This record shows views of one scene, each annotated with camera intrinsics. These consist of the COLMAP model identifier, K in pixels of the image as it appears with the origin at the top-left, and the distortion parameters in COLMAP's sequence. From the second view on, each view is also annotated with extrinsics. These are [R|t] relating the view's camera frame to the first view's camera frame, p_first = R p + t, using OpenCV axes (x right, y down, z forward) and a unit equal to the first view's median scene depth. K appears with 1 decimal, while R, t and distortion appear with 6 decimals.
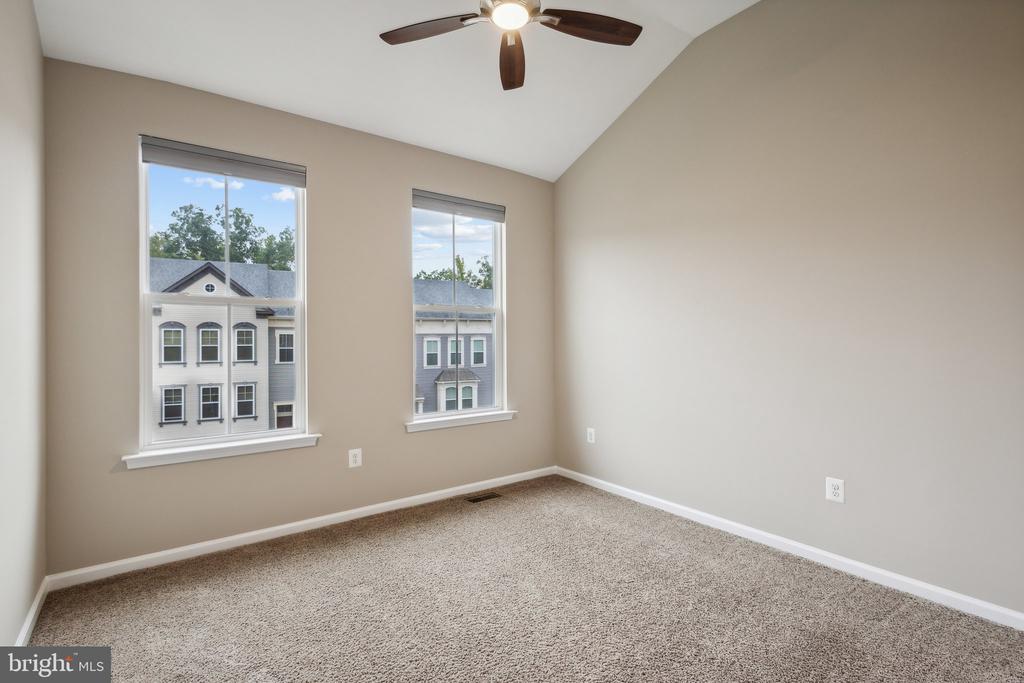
lens RADIAL K [[482.9, 0, 514.6], [0, 482.9, 334.1], [0, 0, 1]] dist [0.003346, -0.000159]
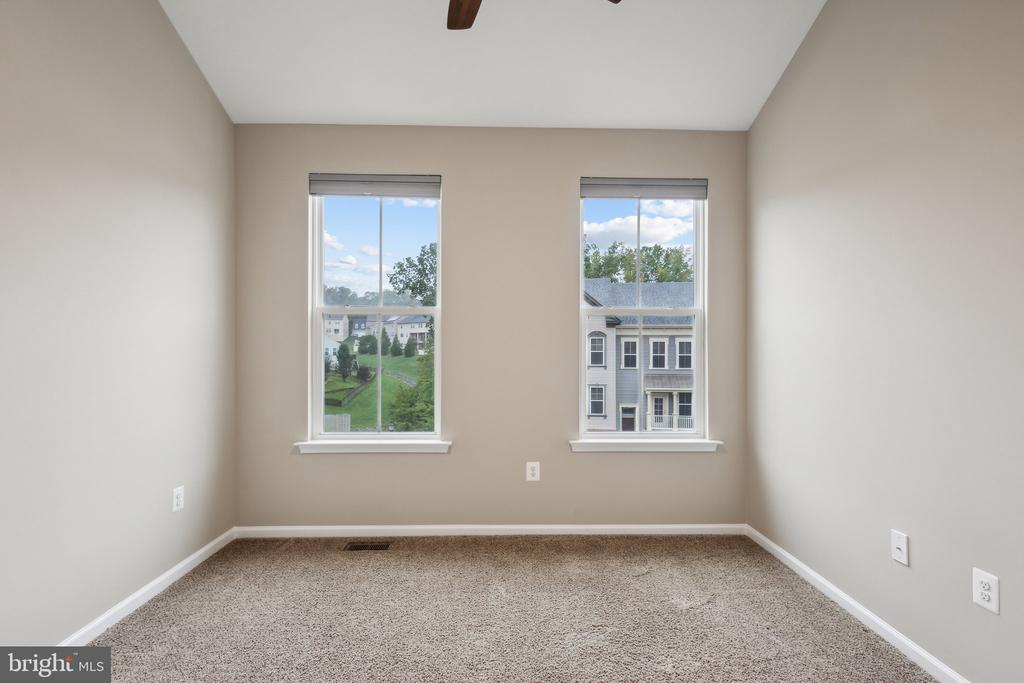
lens RADIAL K [[504.8, 0, 511.6], [0, 504.8, 349.0], [0, 0, 1]] dist [0.012136, 0.000034]
pose [[0.816432, 0.009124, -0.577369, 0.224233], [-0.001495, 0.999905, 0.013688, 0.000267], [0.577440, -0.010312, 0.816368, 0.168848]]
